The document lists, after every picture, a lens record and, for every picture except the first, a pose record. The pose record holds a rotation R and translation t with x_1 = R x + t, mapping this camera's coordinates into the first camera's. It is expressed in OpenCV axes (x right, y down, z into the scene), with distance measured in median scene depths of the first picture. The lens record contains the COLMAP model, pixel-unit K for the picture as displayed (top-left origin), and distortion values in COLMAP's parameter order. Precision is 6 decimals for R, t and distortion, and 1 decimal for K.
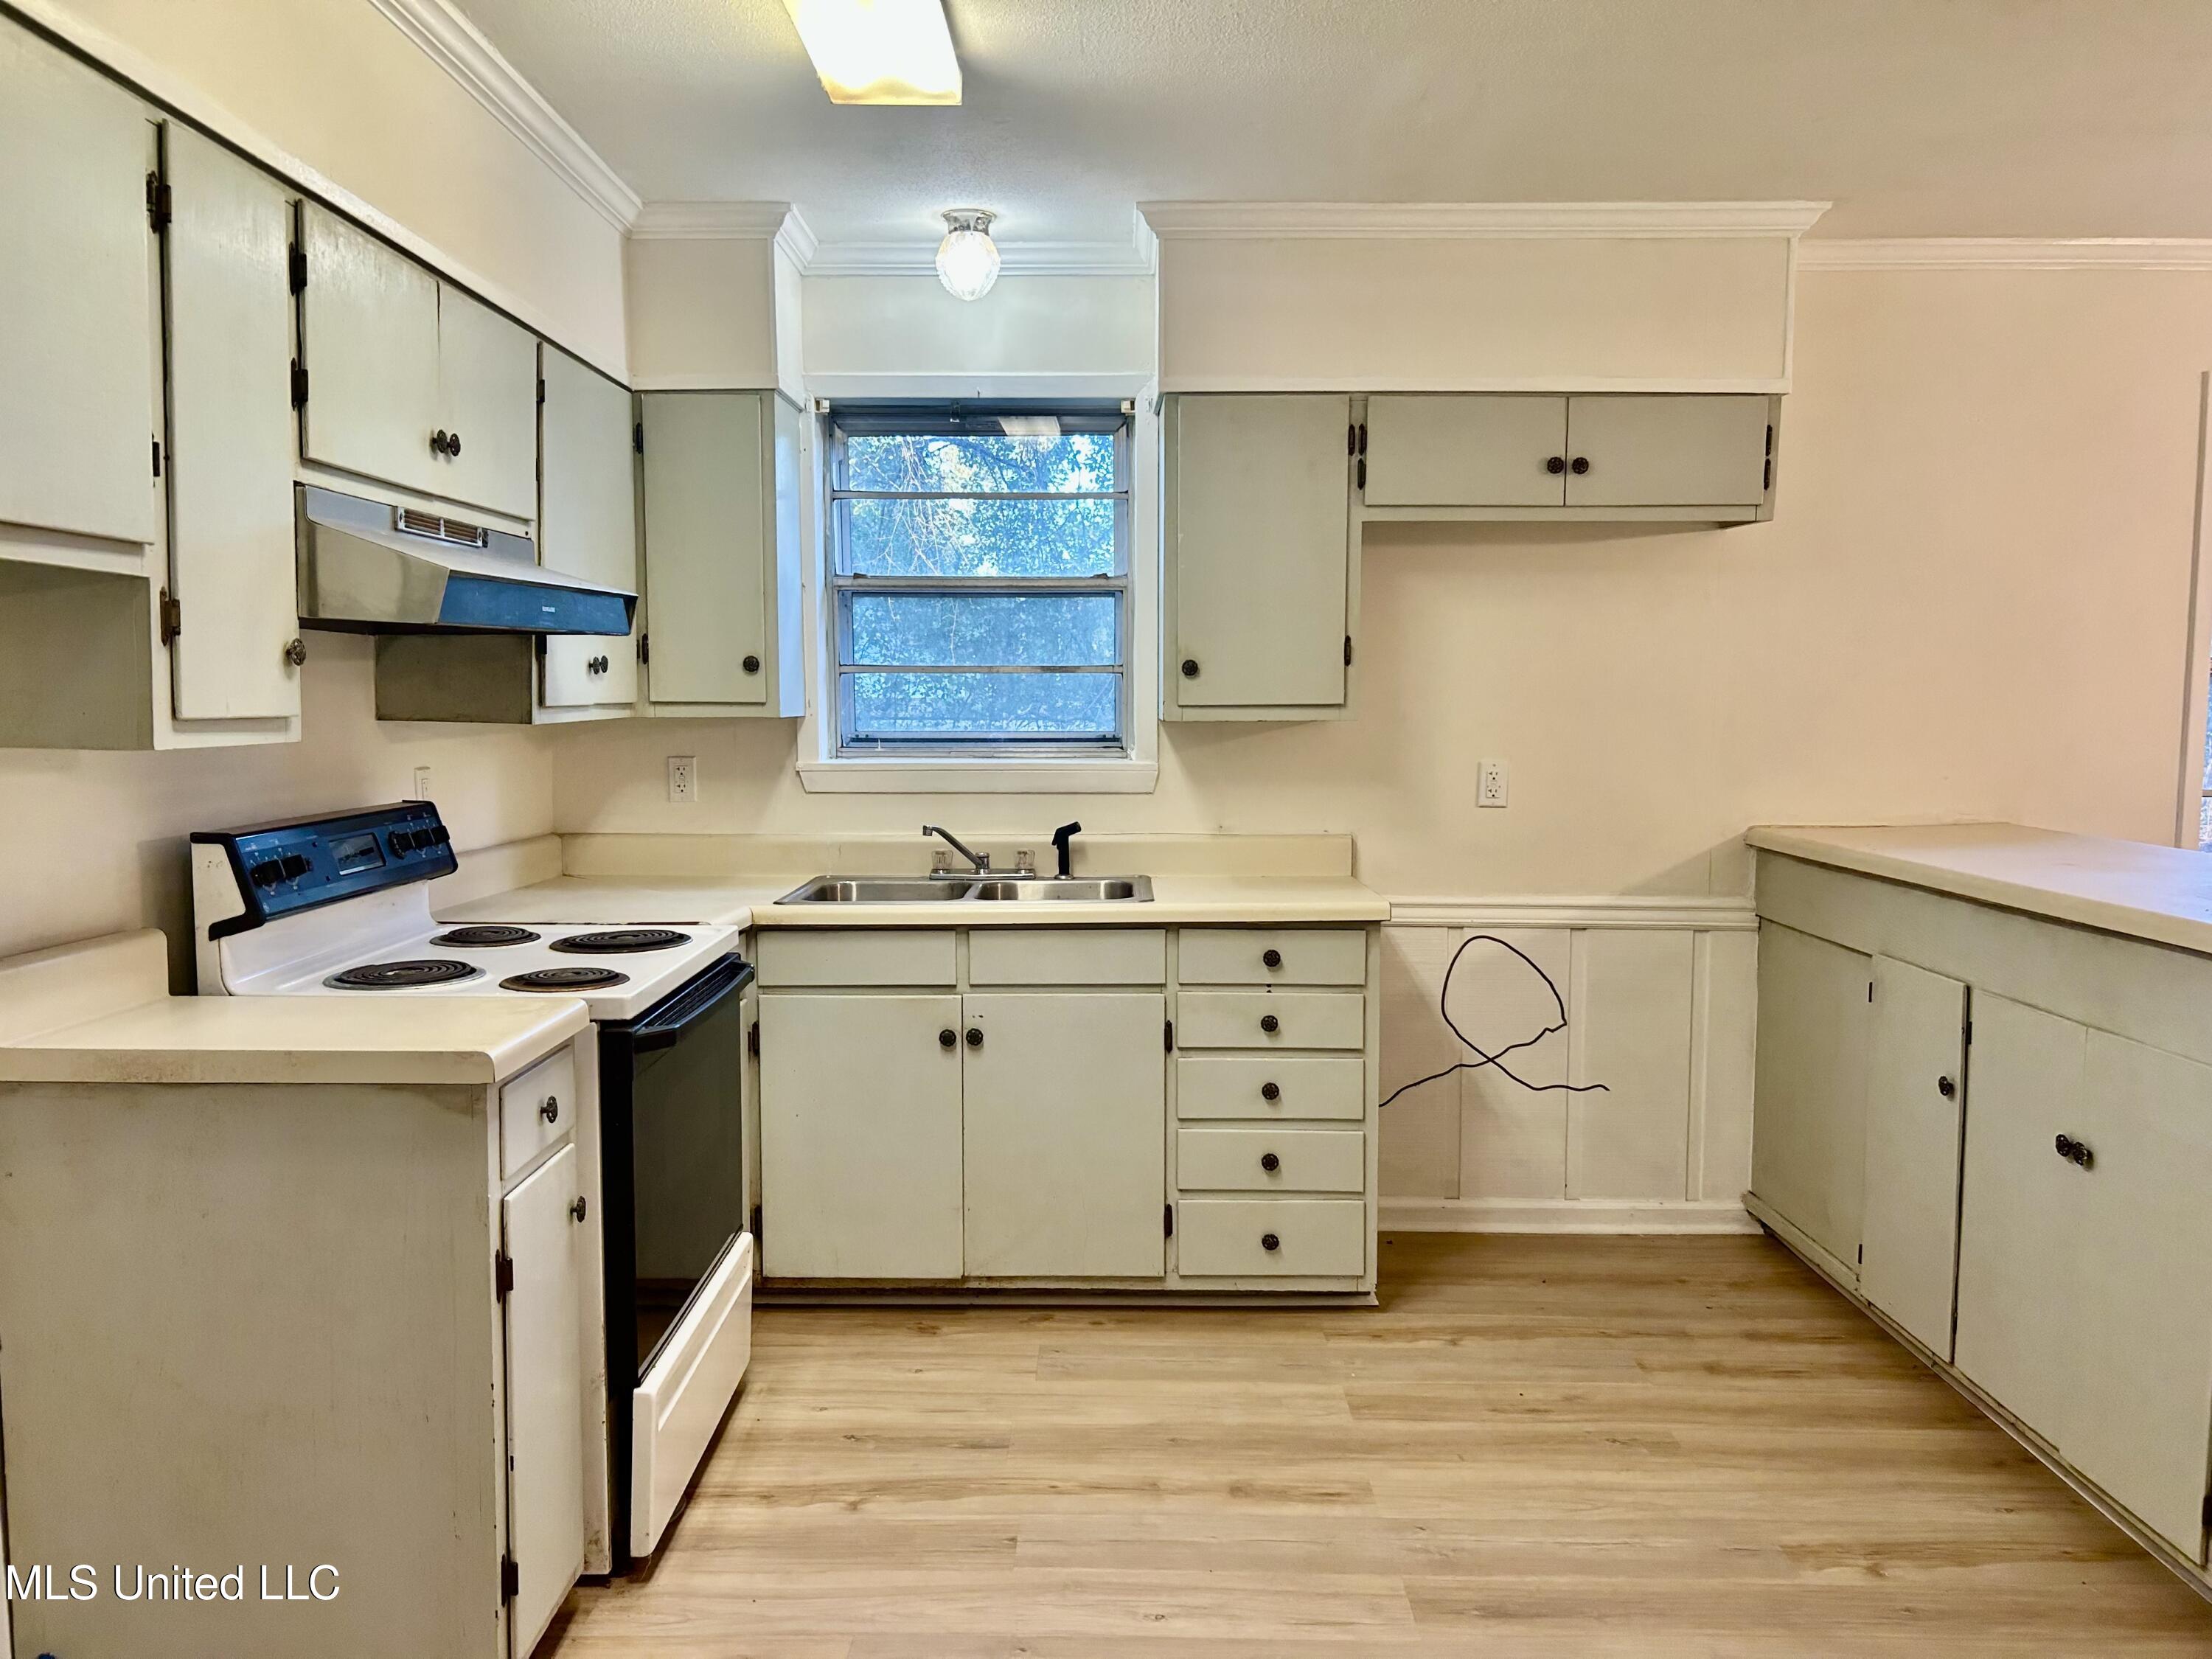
lens RADIAL K [[1689.8, 0, 1107.9], [0, 1689.8, 852.7], [0, 0, 1]] dist [0.061239, -0.076261]
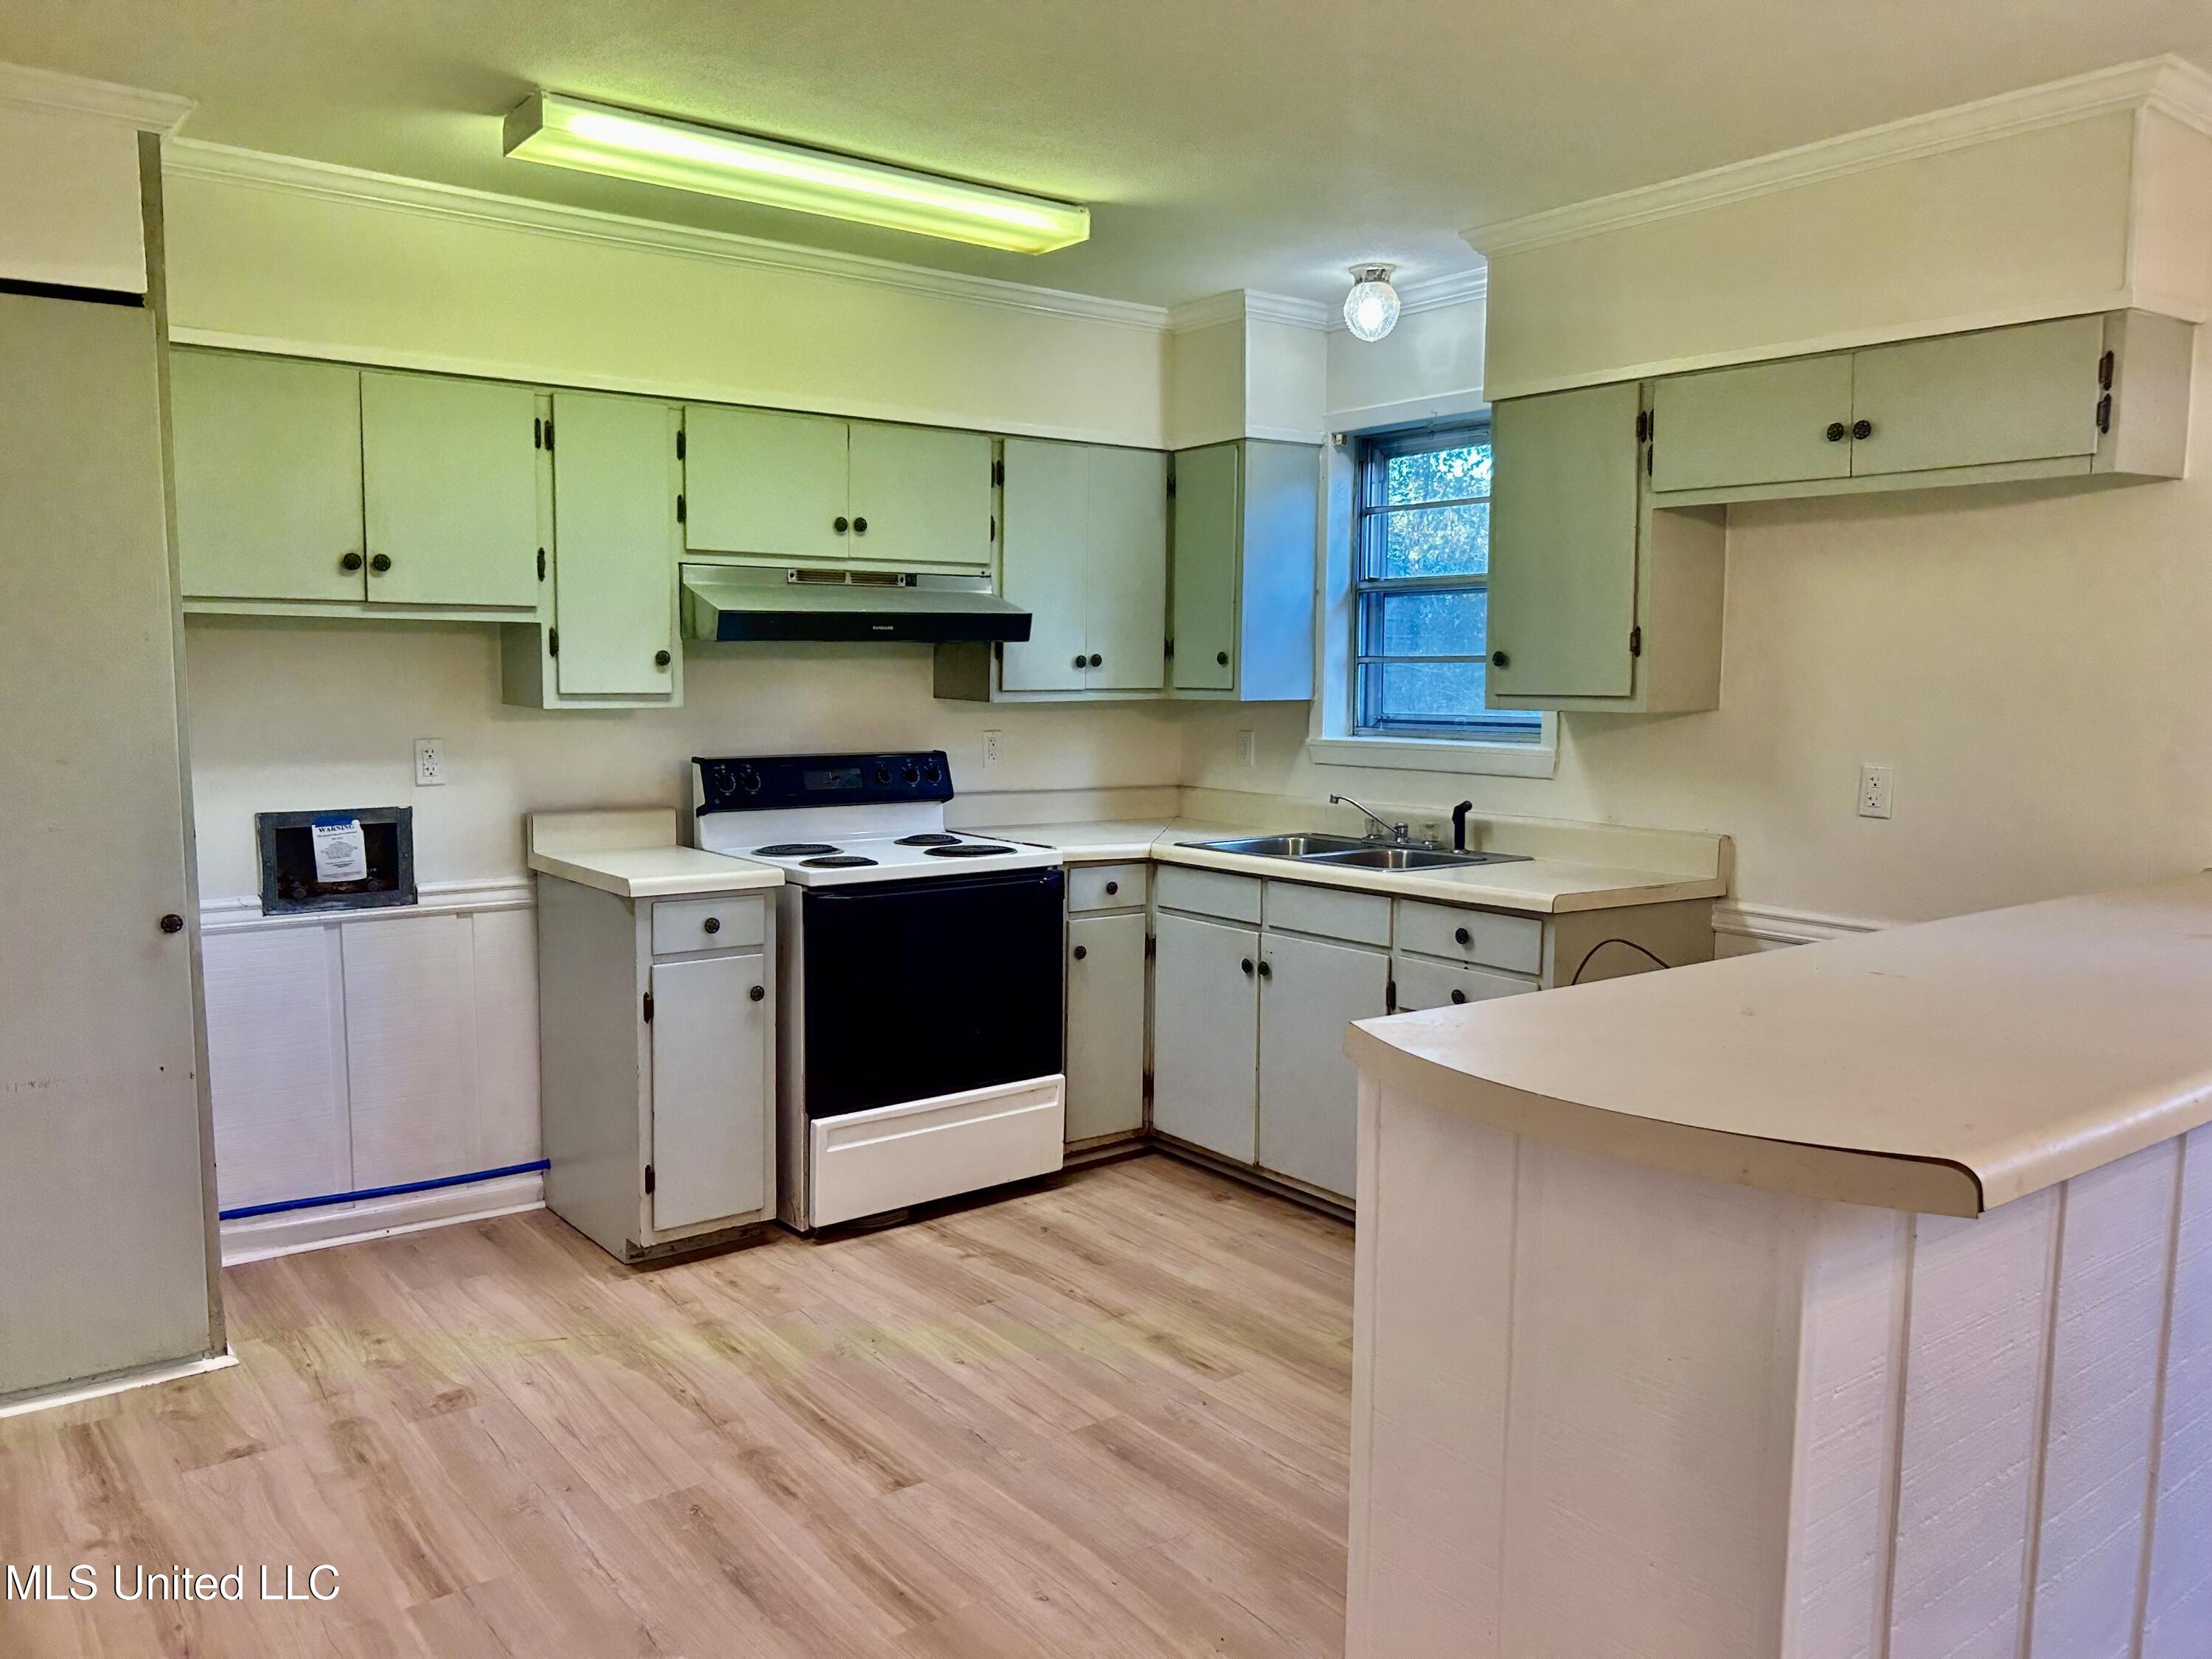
lens RADIAL K [[1689.8, 0, 1107.9], [0, 1689.8, 852.7], [0, 0, 1]] dist [0.061239, -0.076261]
pose [[0.607032, 0.090716, -0.789482, 0.796644], [-0.079853, 0.995398, 0.052978, -0.028042], [0.790655, 0.030883, 0.611483, 0.172743]]
